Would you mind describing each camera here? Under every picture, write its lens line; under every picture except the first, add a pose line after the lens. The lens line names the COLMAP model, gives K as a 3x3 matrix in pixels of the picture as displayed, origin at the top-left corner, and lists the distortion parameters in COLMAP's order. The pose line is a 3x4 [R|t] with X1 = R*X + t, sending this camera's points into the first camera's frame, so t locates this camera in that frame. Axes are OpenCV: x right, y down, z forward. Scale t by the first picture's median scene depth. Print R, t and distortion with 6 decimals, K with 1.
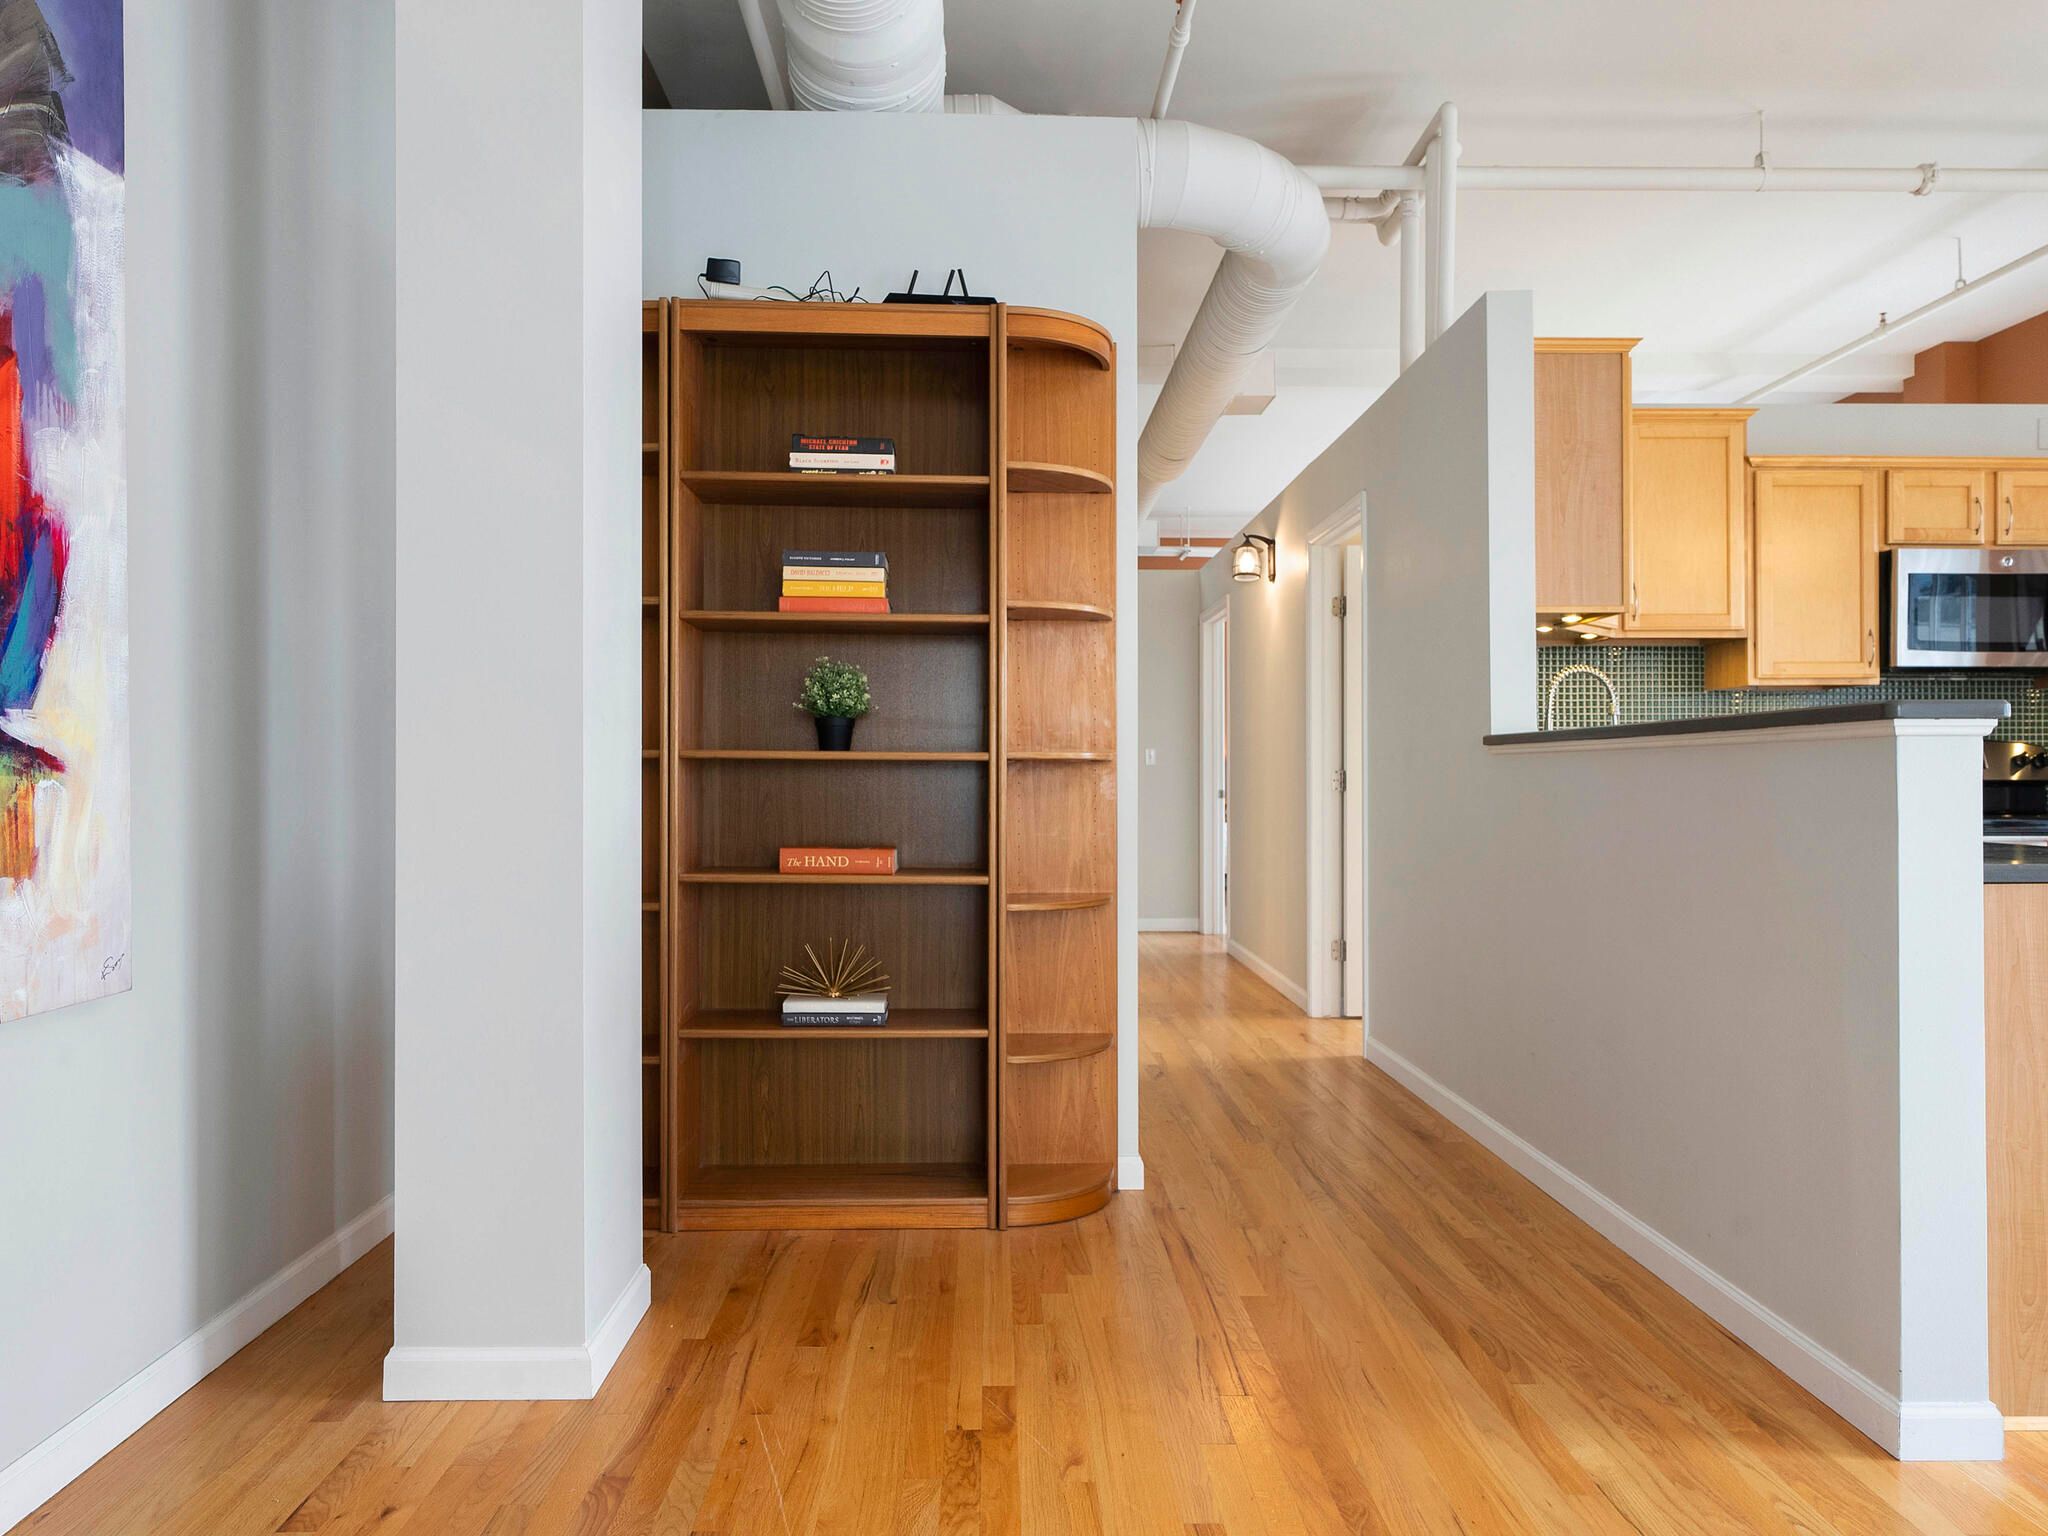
lens RADIAL K [[1393.6, 0, 1015.7], [0, 1393.6, 774.0], [0, 0, 1]] dist [-0.005634, 0.006461]
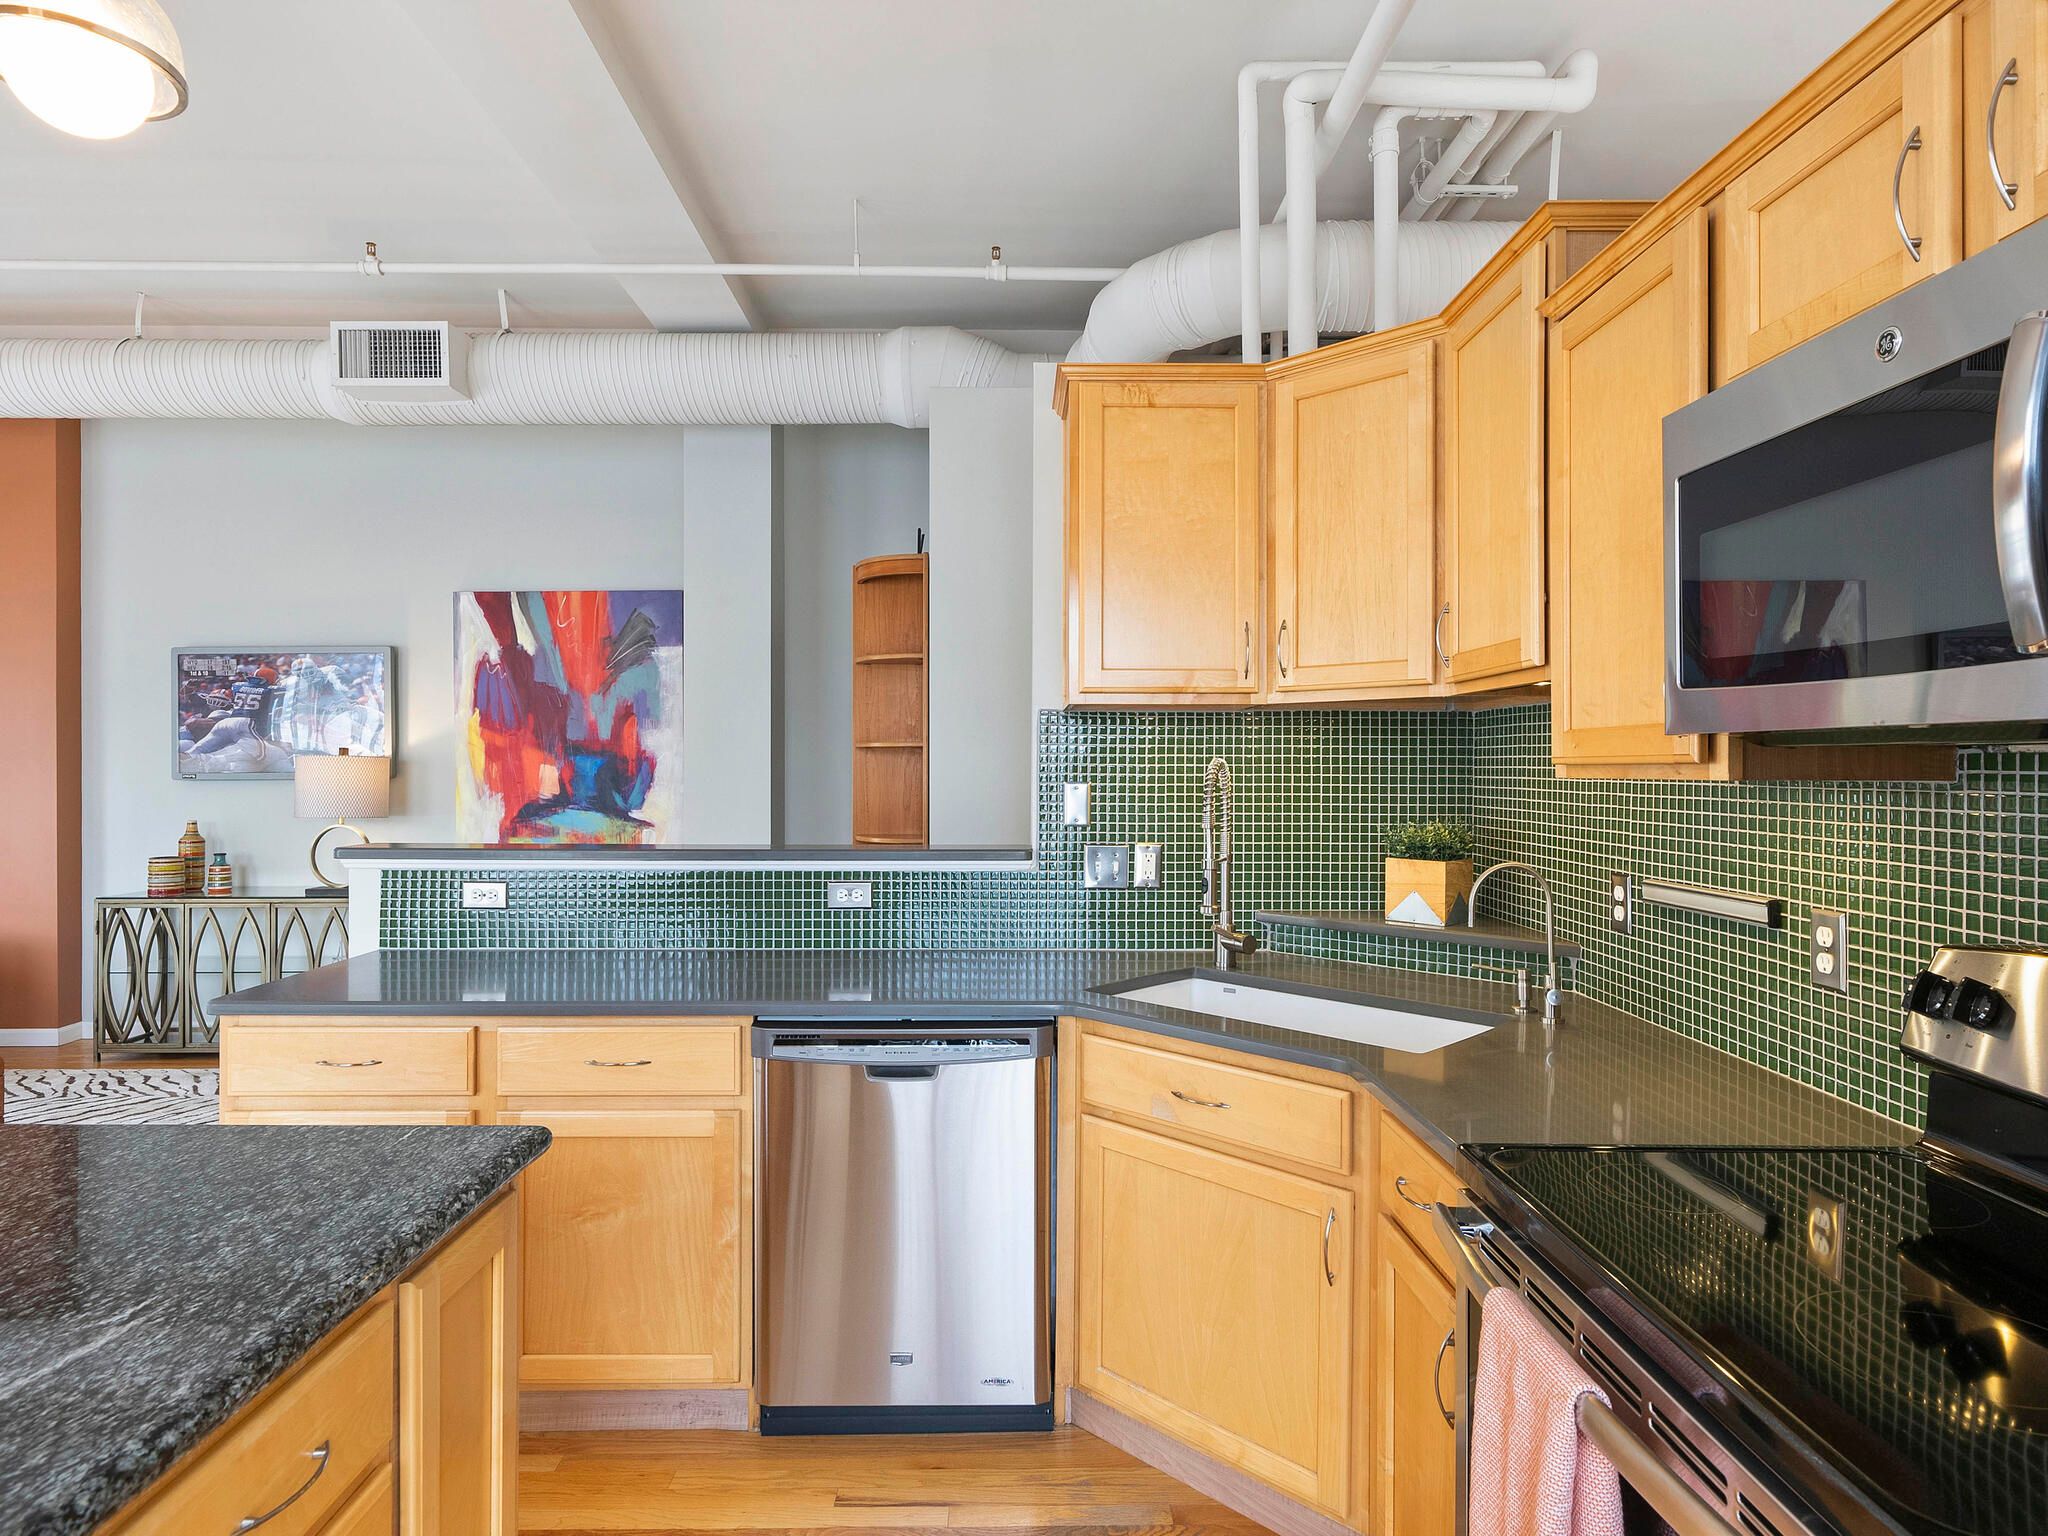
lens RADIAL K [[1138.8, 0, 1023.6], [0, 1138.8, 769.6], [0, 0, 1]] dist [0.001040, -0.000614]
pose [[-0.005183, 0.005179, -0.999973, 0.930007], [-0.001716, 0.999985, 0.005188, -0.069334], [0.999985, 0.001743, -0.005174, 0.828380]]
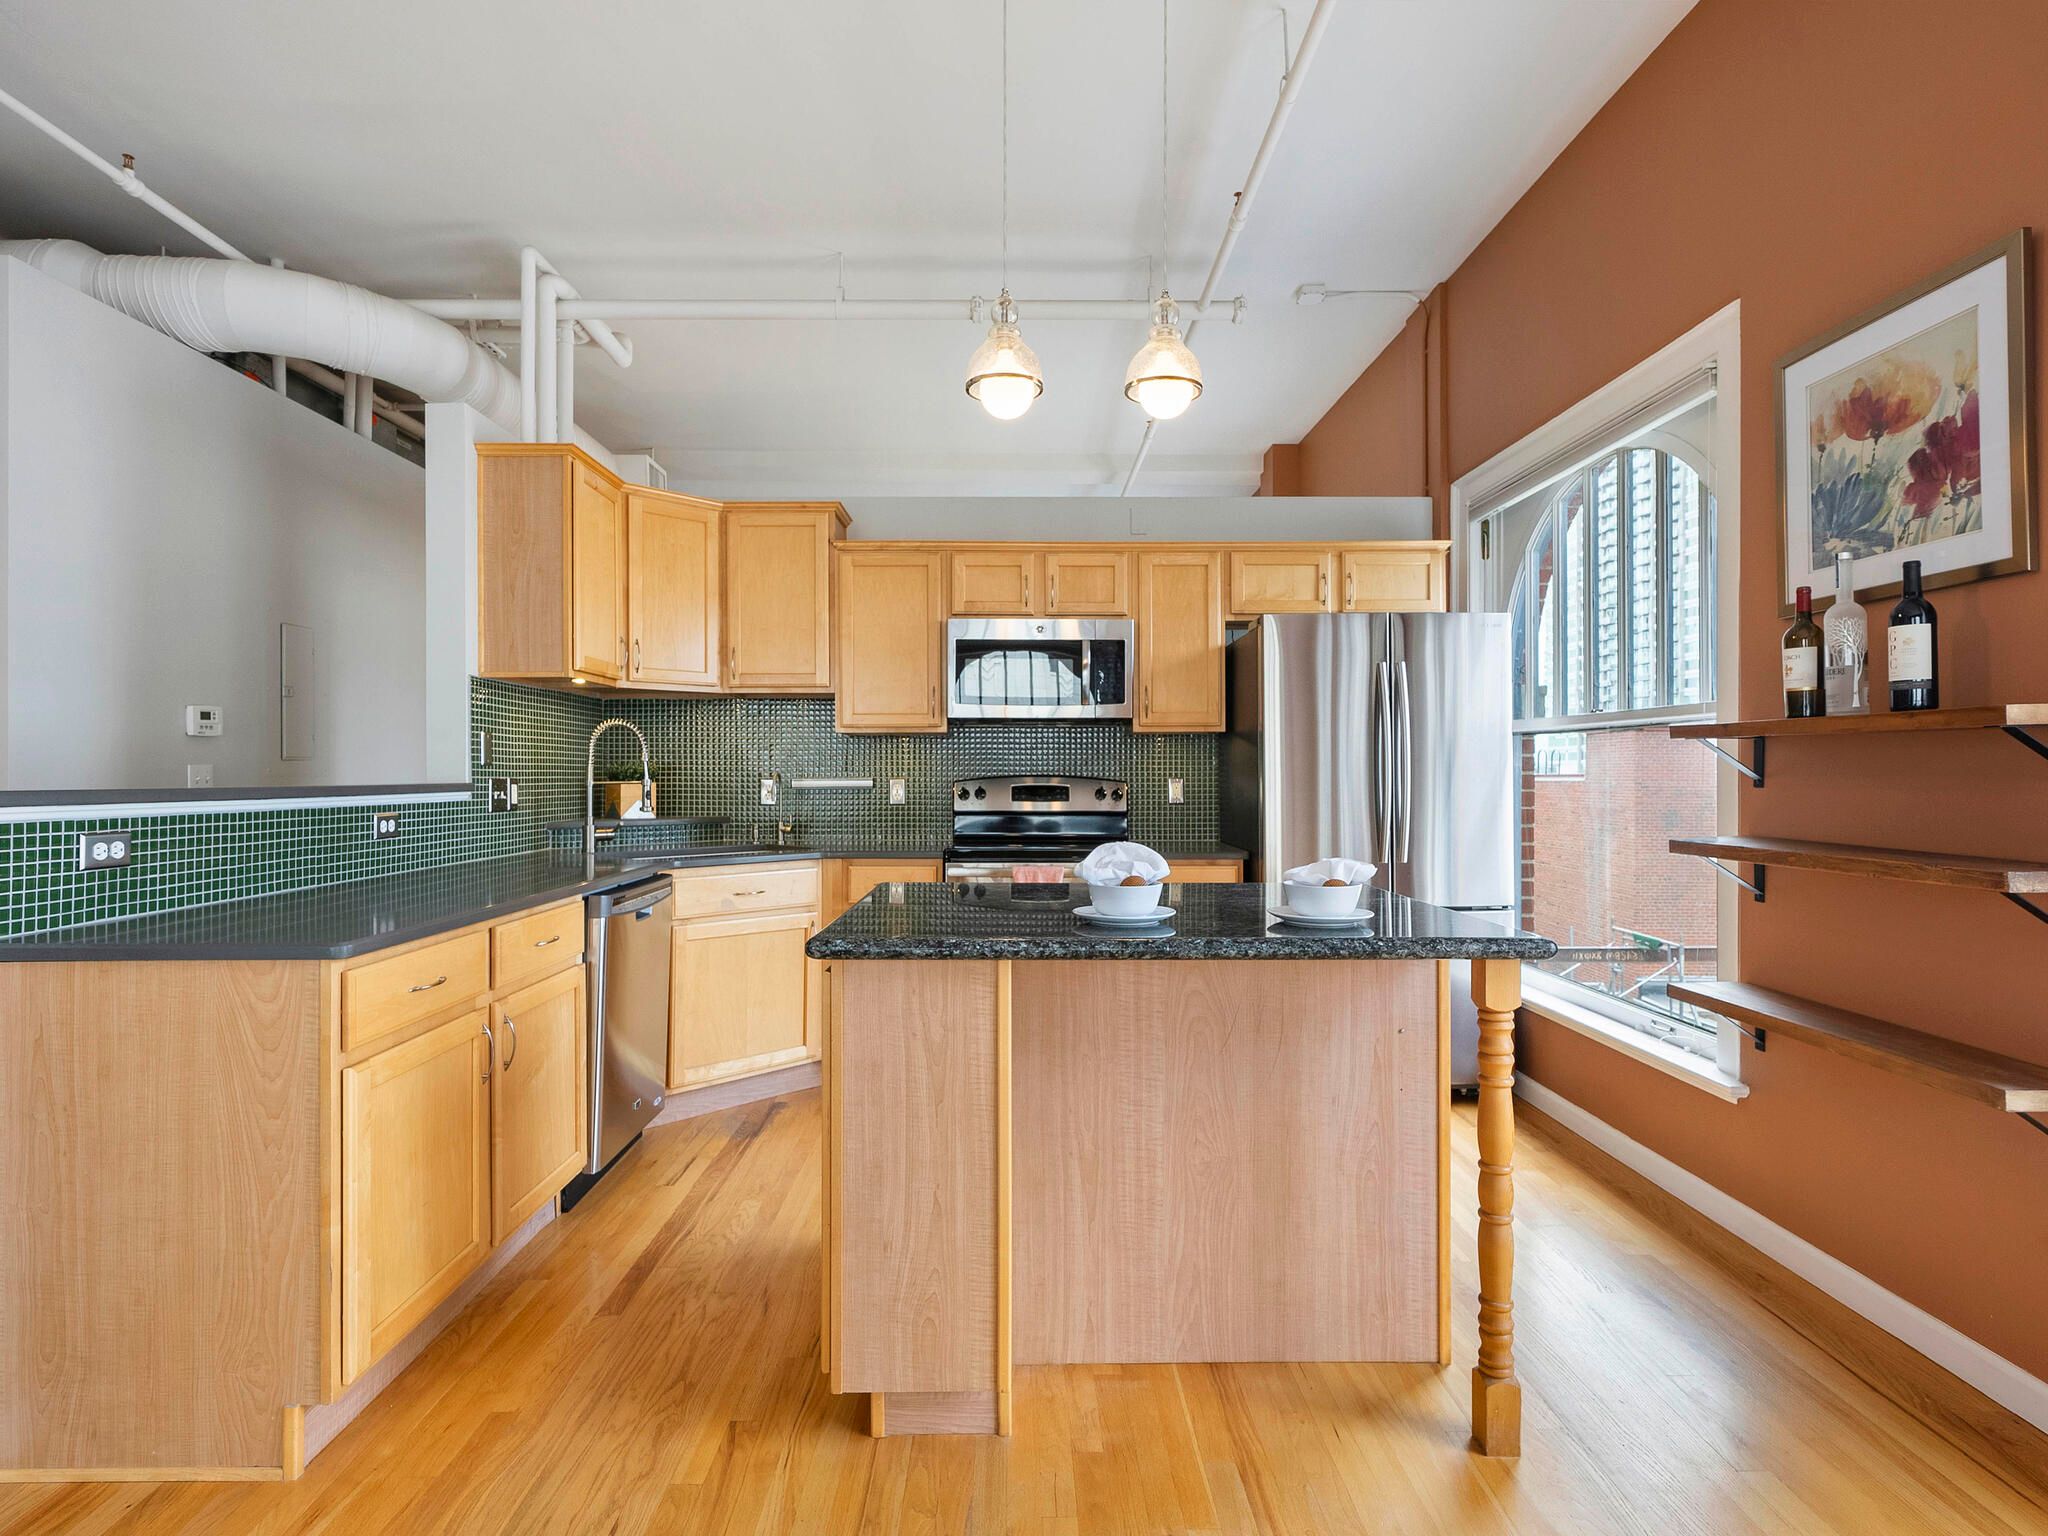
lens RADIAL K [[1055.5, 0, 1018.9], [0, 1055.5, 762.4], [0, 0, 1]] dist [0.000103, 0.000838]
pose [[0.999911, 0.000975, -0.013316, 0.705114], [-0.001085, 0.999965, -0.008262, -0.031567], [0.013307, 0.008276, 0.999877, 0.099729]]
